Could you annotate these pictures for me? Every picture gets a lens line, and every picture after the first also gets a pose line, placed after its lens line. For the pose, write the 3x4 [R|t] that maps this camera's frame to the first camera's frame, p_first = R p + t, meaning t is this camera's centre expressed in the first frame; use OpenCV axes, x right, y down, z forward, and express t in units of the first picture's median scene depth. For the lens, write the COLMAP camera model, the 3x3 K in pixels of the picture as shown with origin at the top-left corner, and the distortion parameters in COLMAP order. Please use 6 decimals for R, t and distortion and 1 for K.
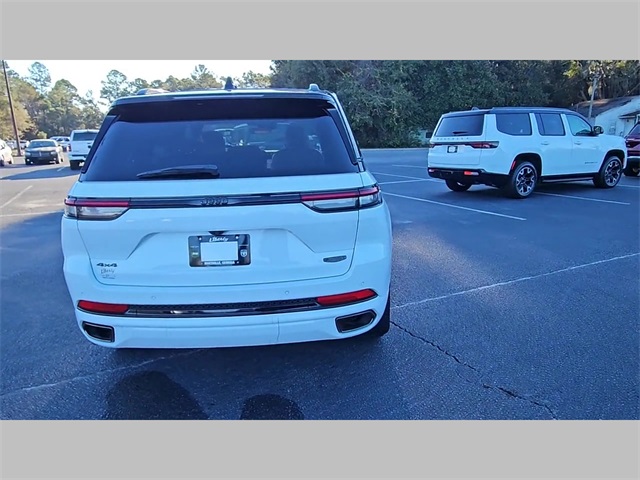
lens RADIAL K [[439.5, 0, 305.7], [0, 439.5, 246.4], [0, 0, 1]] dist [0.005624, -0.002374]
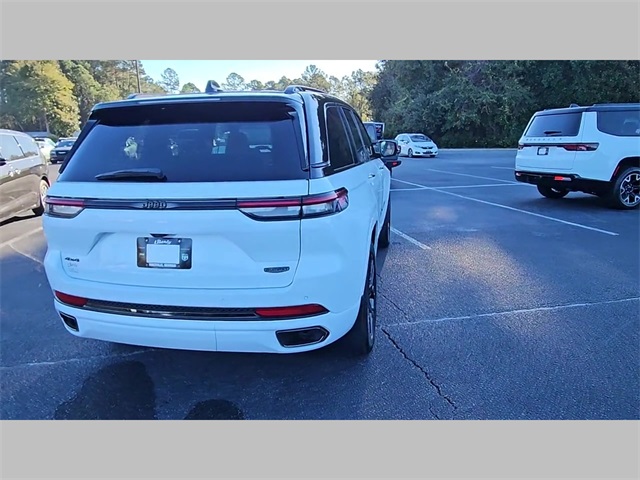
lens RADIAL K [[439.1, 0, 301.5], [0, 439.1, 244.2], [0, 0, 1]] dist [0.003550, -0.003377]
pose [[0.970918, 0.059872, -0.231806, 0.281401], [-0.060226, 0.998169, 0.005554, -0.029054], [0.231714, 0.008569, 0.972746, 0.071584]]
